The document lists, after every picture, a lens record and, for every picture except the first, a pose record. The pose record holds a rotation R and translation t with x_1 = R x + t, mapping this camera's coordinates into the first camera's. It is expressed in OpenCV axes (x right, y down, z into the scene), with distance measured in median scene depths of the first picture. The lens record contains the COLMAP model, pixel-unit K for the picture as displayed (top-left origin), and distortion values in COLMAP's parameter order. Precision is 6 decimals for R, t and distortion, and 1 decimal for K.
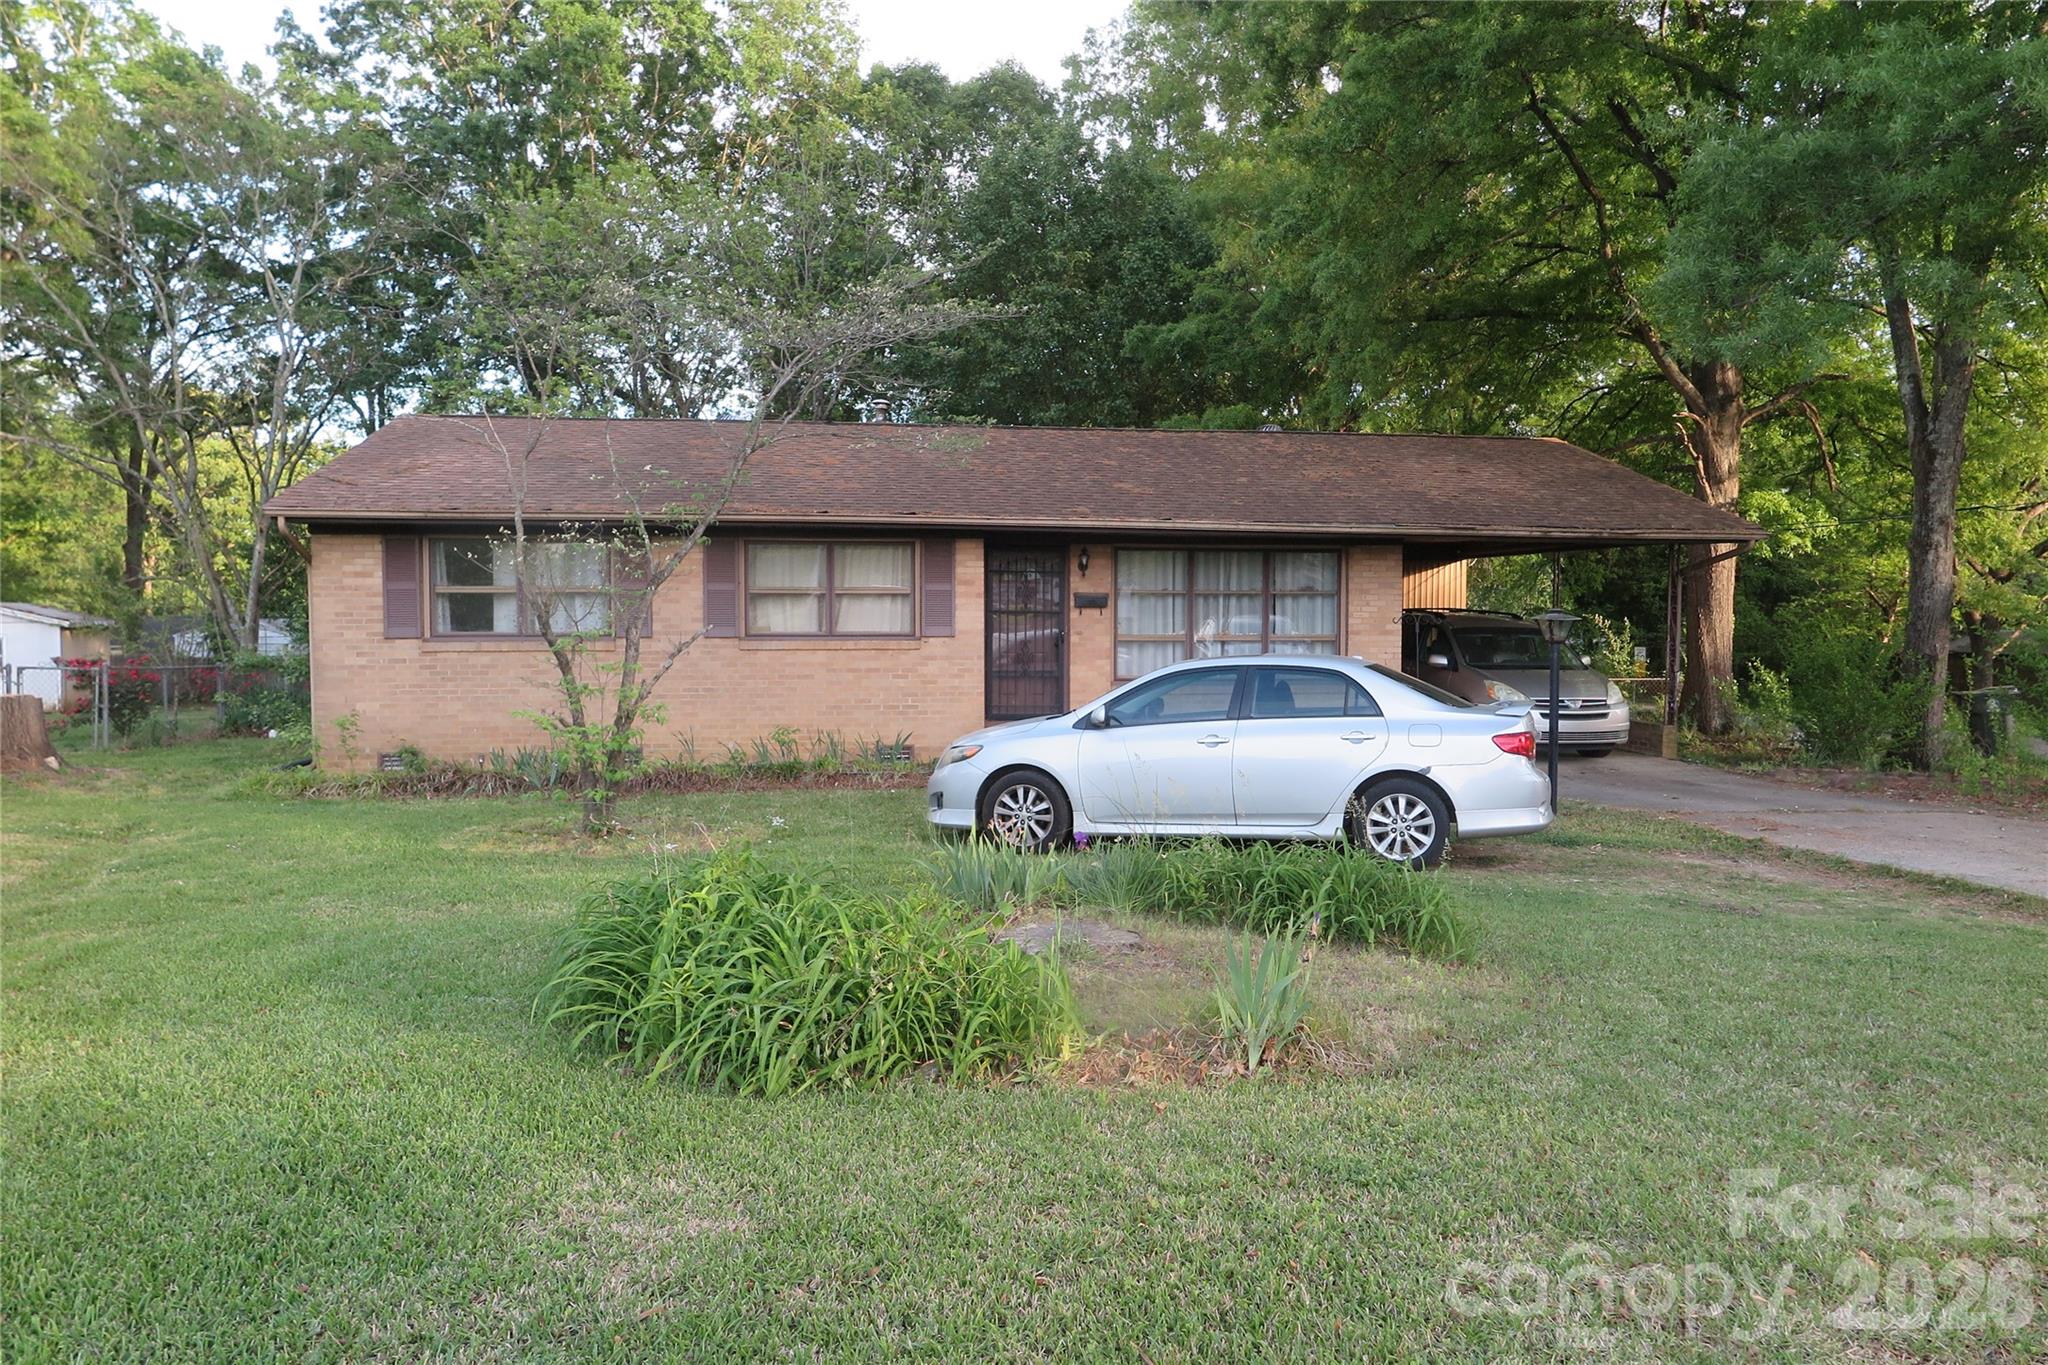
lens RADIAL K [[1396.1, 0, 1022.1], [0, 1396.1, 634.5], [0, 0, 1]] dist [0.060840, 0.001370]
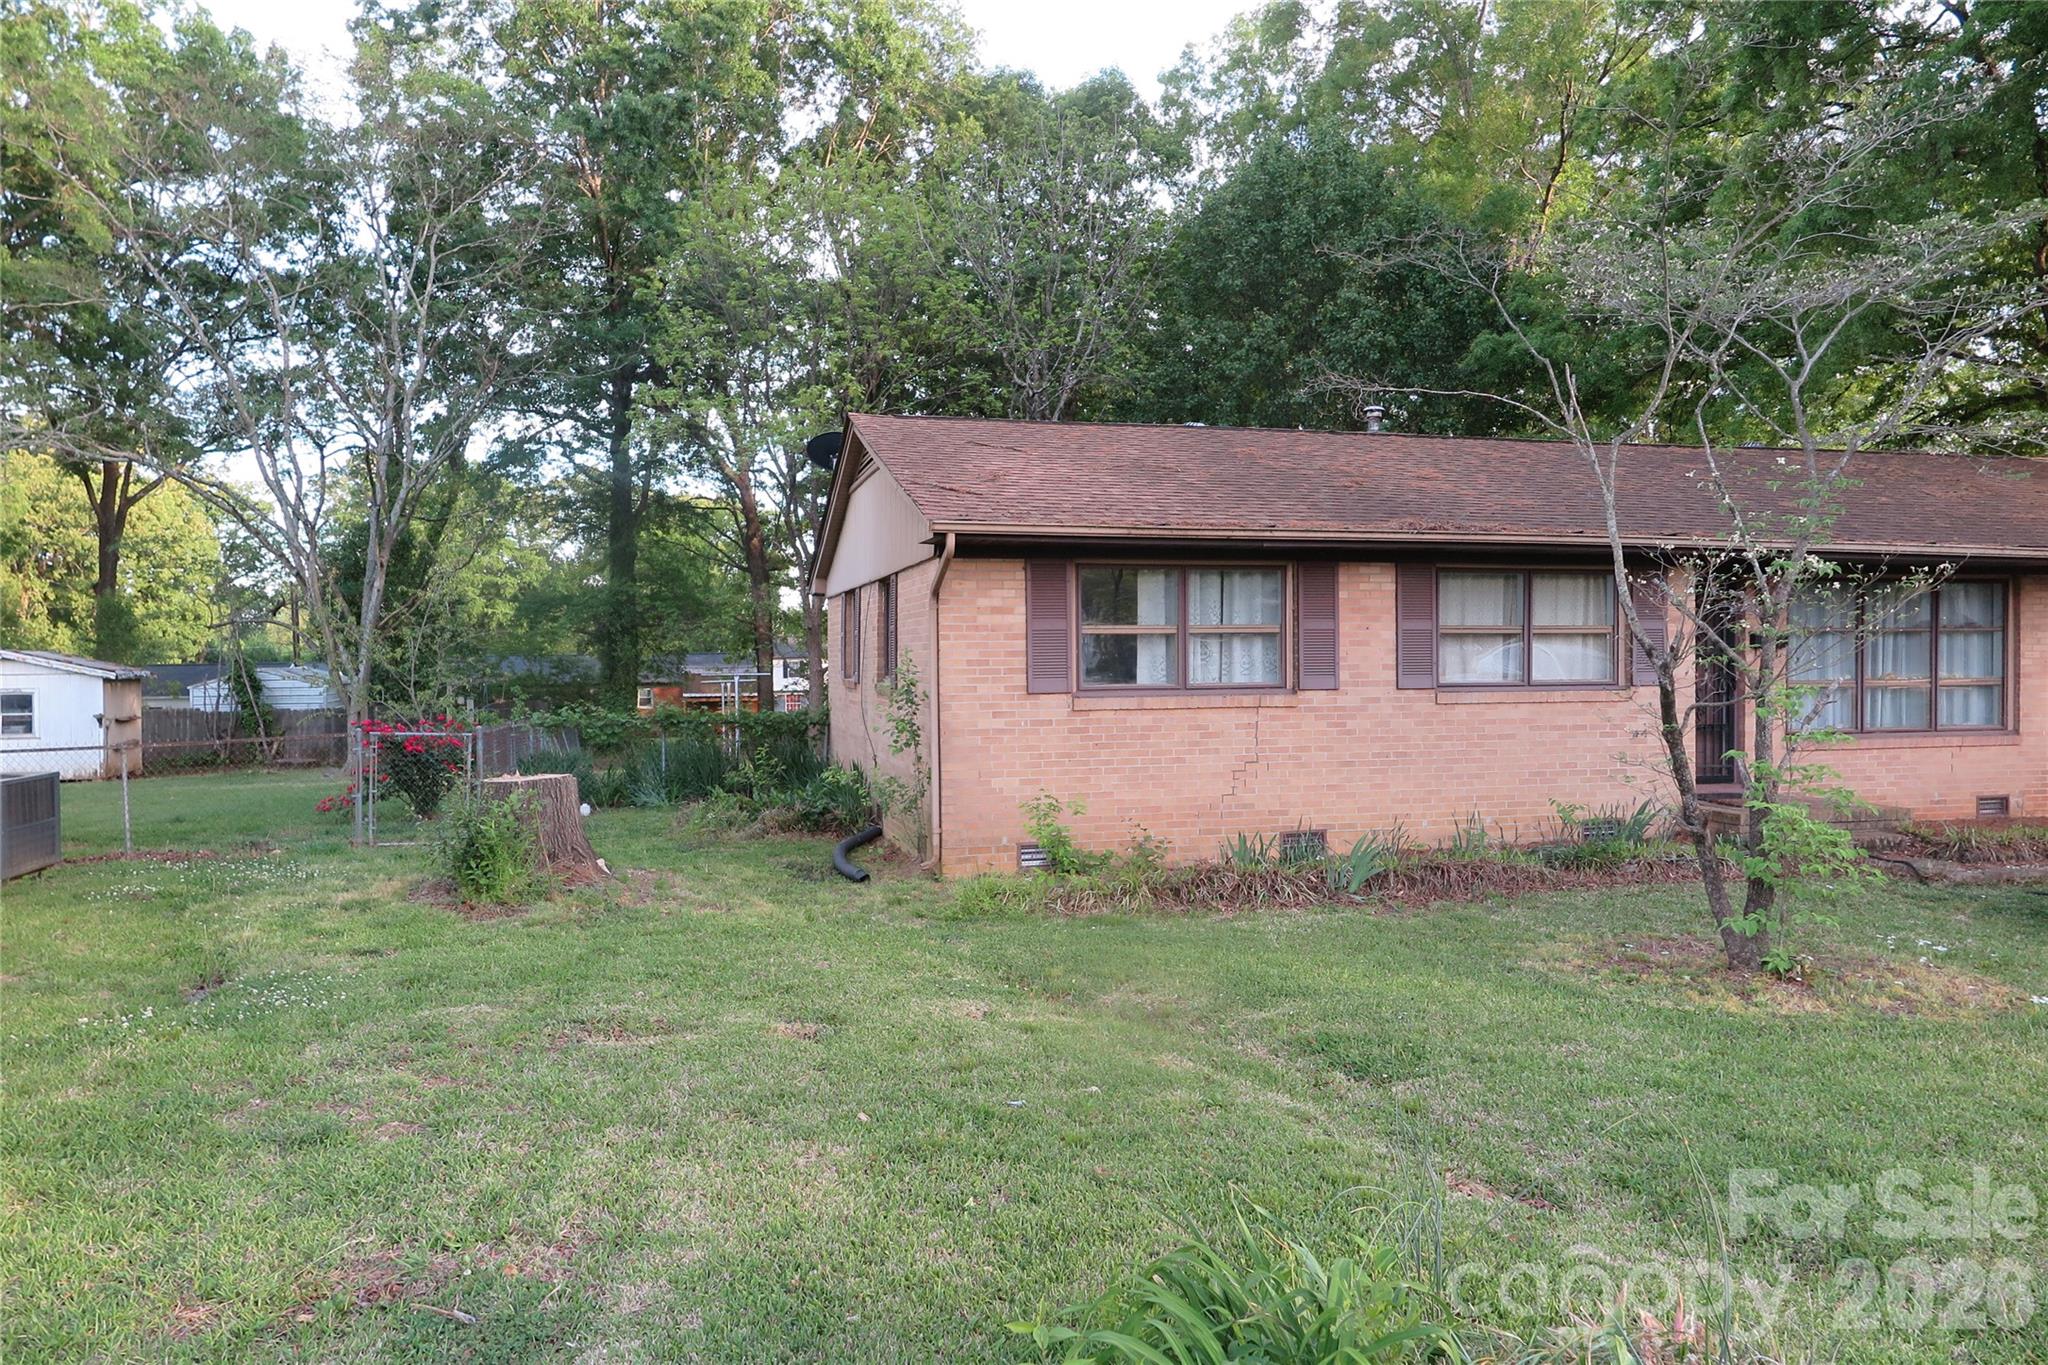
lens RADIAL K [[1383.4, 0, 1024.0], [0, 1383.4, 682.5], [0, 0, 1]] dist [-0.004682, -0.004222]
pose [[0.993014, -0.007141, 0.117777, -0.513946], [0.006601, 0.999966, 0.004977, -0.006706], [-0.117809, -0.004165, 0.993028, 0.244656]]
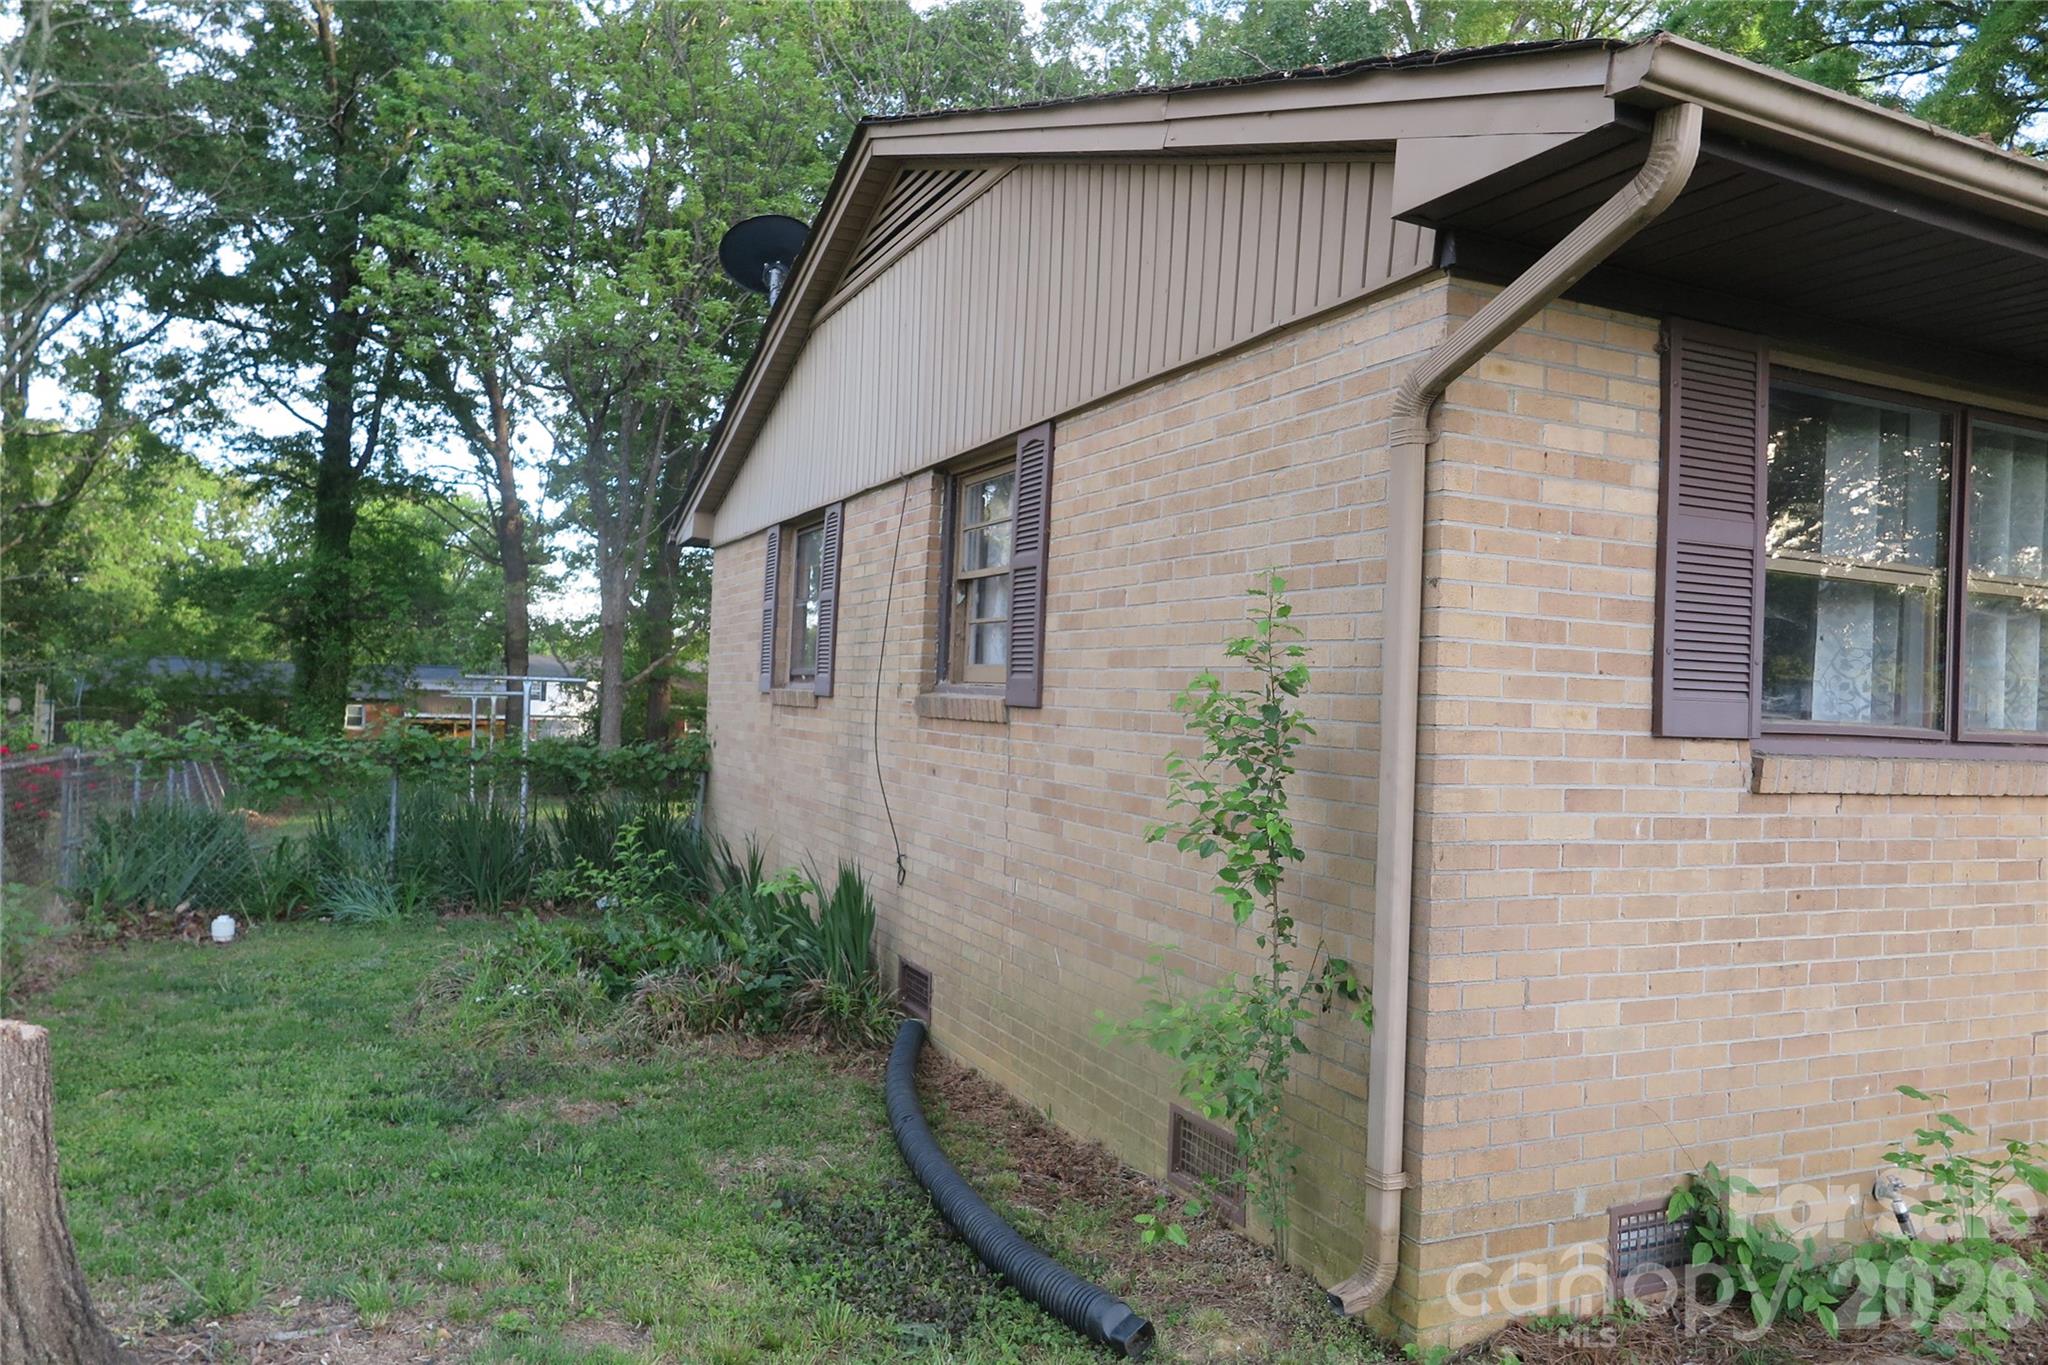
lens RADIAL K [[1383.4, 0, 1024.0], [0, 1383.4, 682.5], [0, 0, 1]] dist [-0.004682, -0.004222]
pose [[0.953935, 0.044490, 0.296697, -0.595904], [-0.037516, 0.998870, -0.029162, 0.004193], [-0.297659, 0.016688, 0.954526, 0.762782]]
